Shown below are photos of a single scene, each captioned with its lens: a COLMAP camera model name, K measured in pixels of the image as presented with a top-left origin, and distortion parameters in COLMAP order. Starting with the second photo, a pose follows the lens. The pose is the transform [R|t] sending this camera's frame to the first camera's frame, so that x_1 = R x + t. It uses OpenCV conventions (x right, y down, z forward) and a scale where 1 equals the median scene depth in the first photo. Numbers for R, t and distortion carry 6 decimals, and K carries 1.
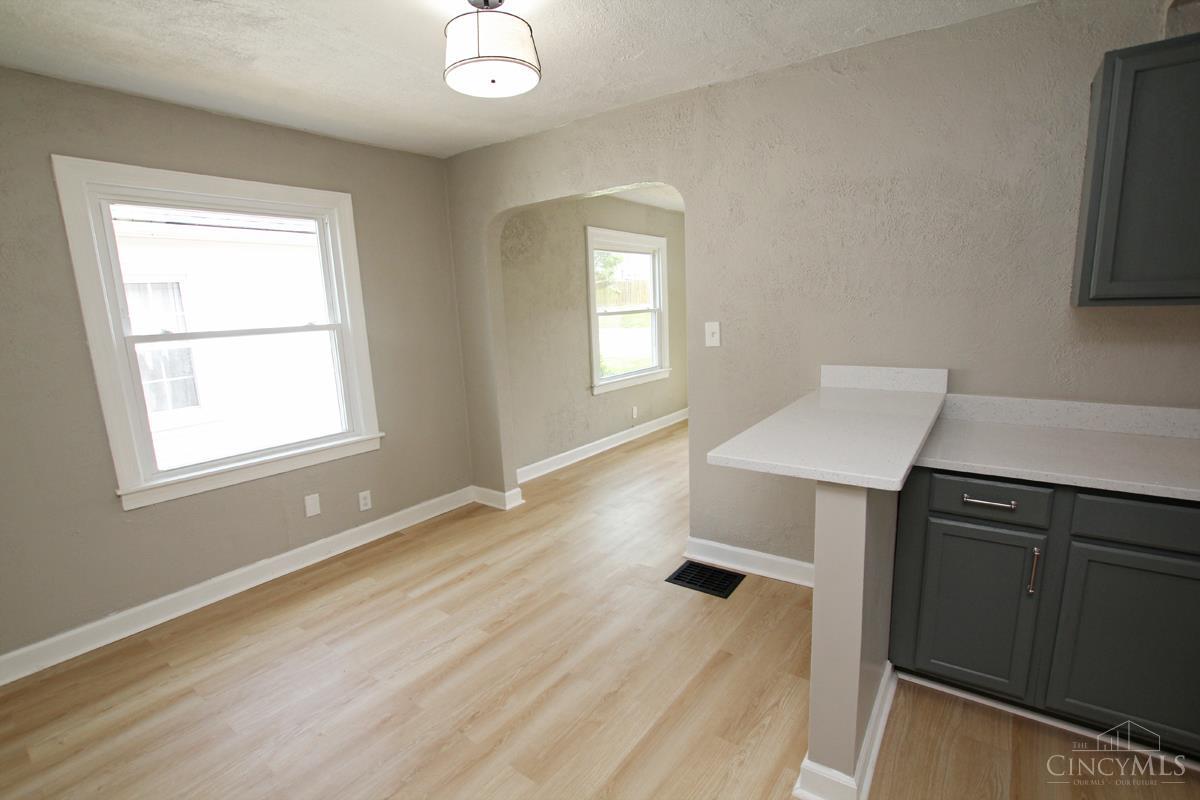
lens RADIAL K [[555.2, 0, 599.9], [0, 555.2, 412.8], [0, 0, 1]] dist [-0.028488, 0.000724]
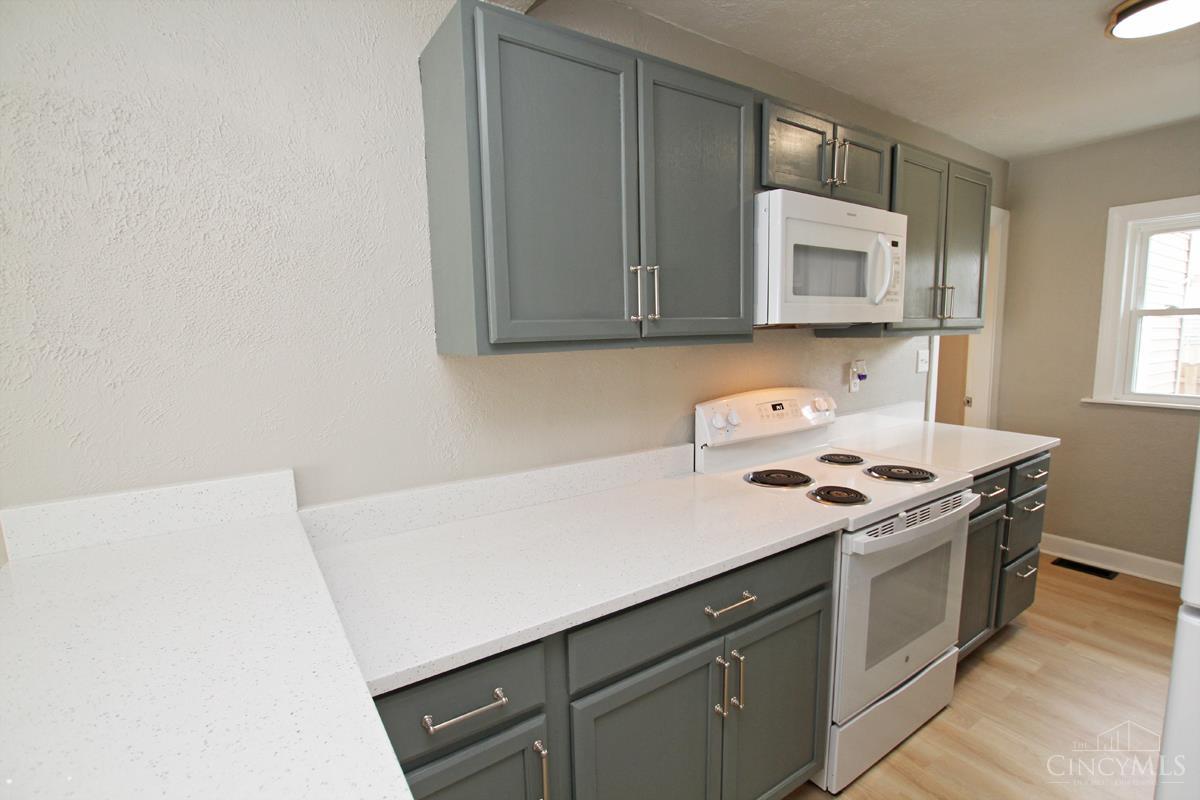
lens RADIAL K [[555.2, 0, 604.2], [0, 555.2, 407.6], [0, 0, 1]] dist [-0.028488, 0.000724]
pose [[0.351788, -0.089194, 0.931821, 0.250005], [0.204928, 0.978641, 0.016310, -0.100563], [-0.913373, 0.185218, 0.362553, 0.557302]]
